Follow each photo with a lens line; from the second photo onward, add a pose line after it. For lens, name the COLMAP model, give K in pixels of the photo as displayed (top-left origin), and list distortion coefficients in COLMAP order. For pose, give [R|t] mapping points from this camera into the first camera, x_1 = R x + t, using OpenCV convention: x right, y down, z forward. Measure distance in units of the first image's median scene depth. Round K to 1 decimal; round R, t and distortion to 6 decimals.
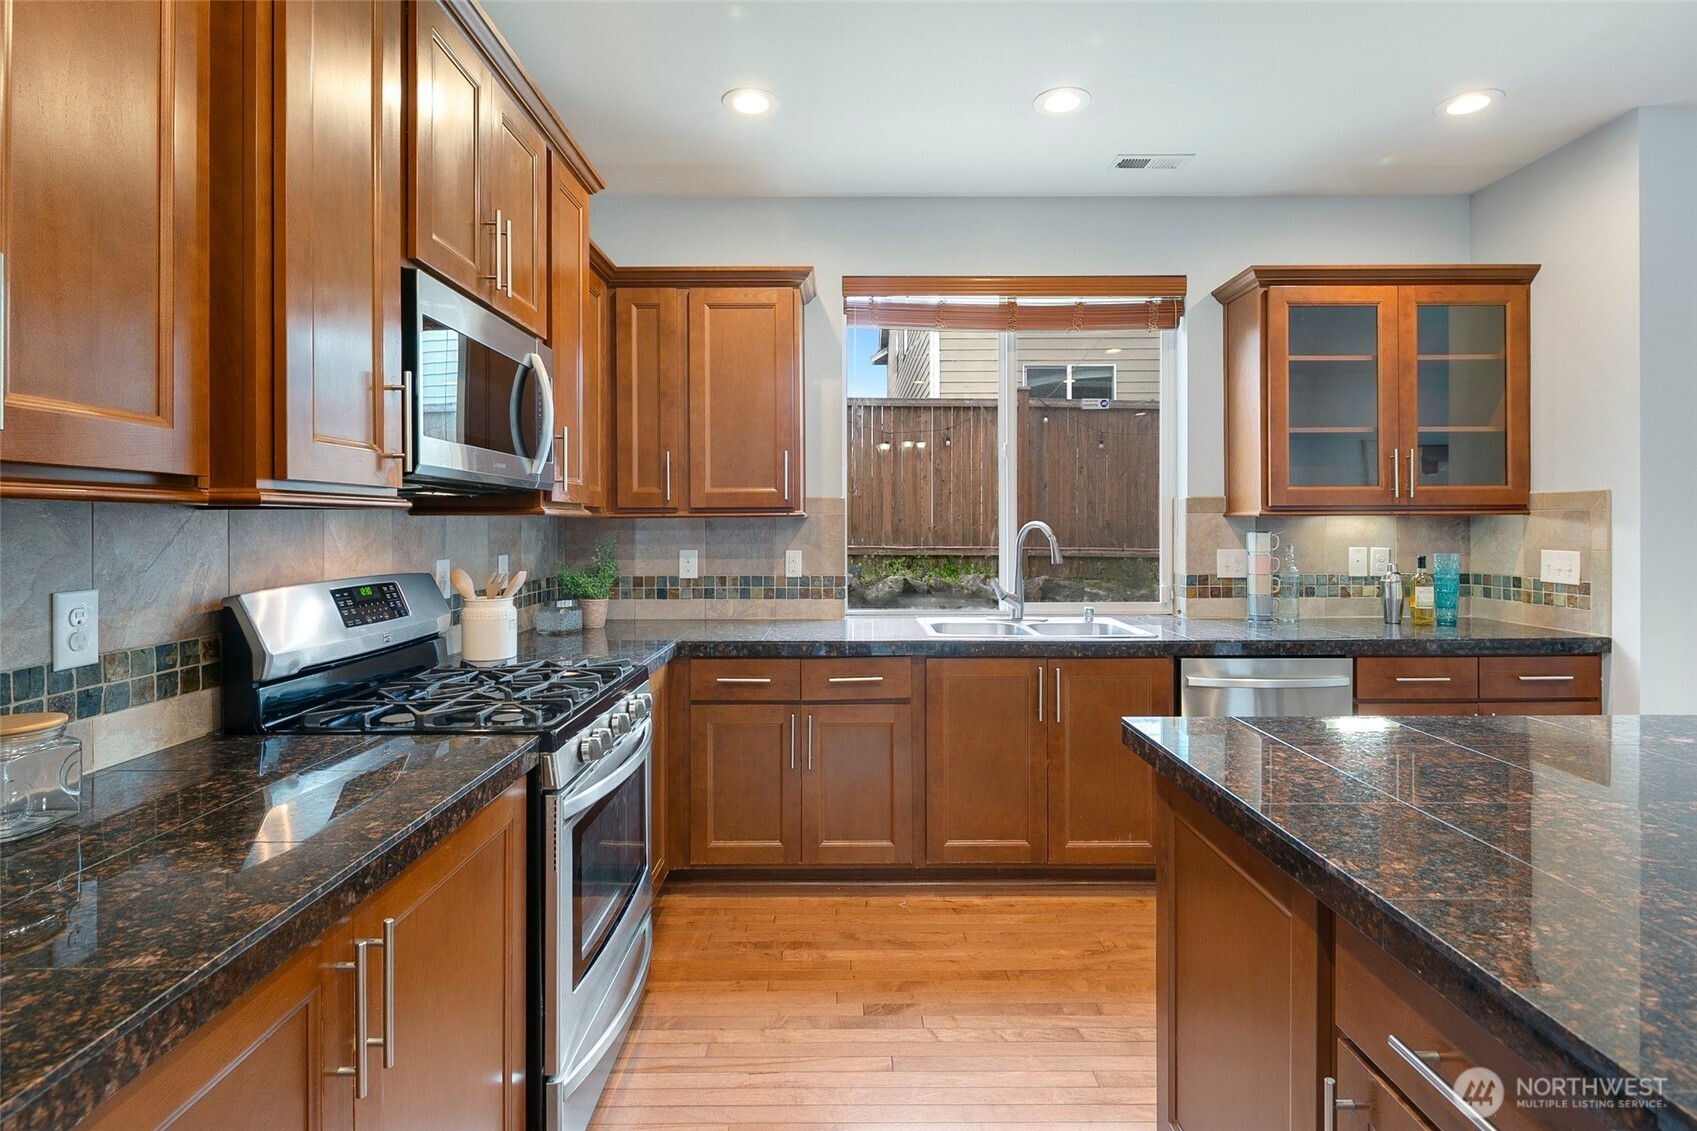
lens RADIAL K [[824.8, 0, 851.2], [0, 824.8, 525.7], [0, 0, 1]] dist [-0.002929, -0.001004]
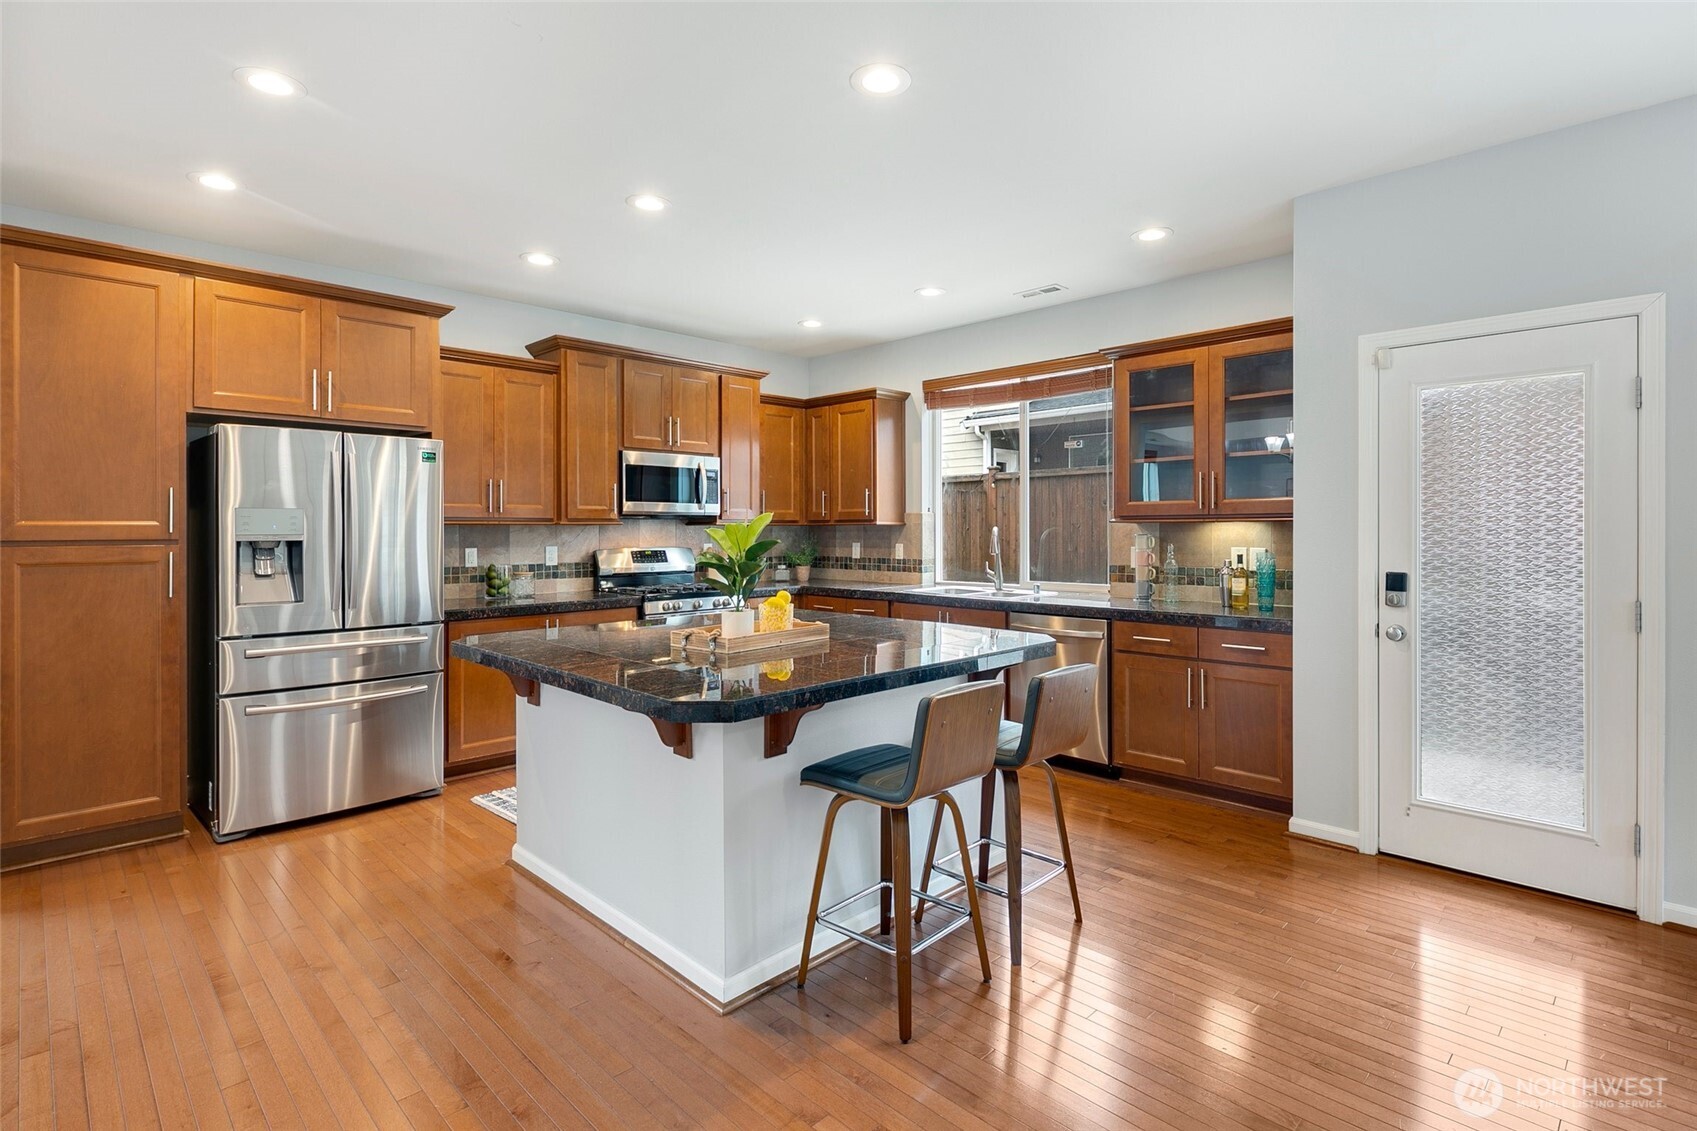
lens RADIAL K [[824.8, 0, 851.2], [0, 824.8, 525.7], [0, 0, 1]] dist [-0.002929, -0.001004]
pose [[0.705928, -0.002404, -0.708280, 1.177772], [0.000287, 0.999995, -0.003107, -0.003216], [0.708284, 0.001990, 0.705925, -0.321174]]
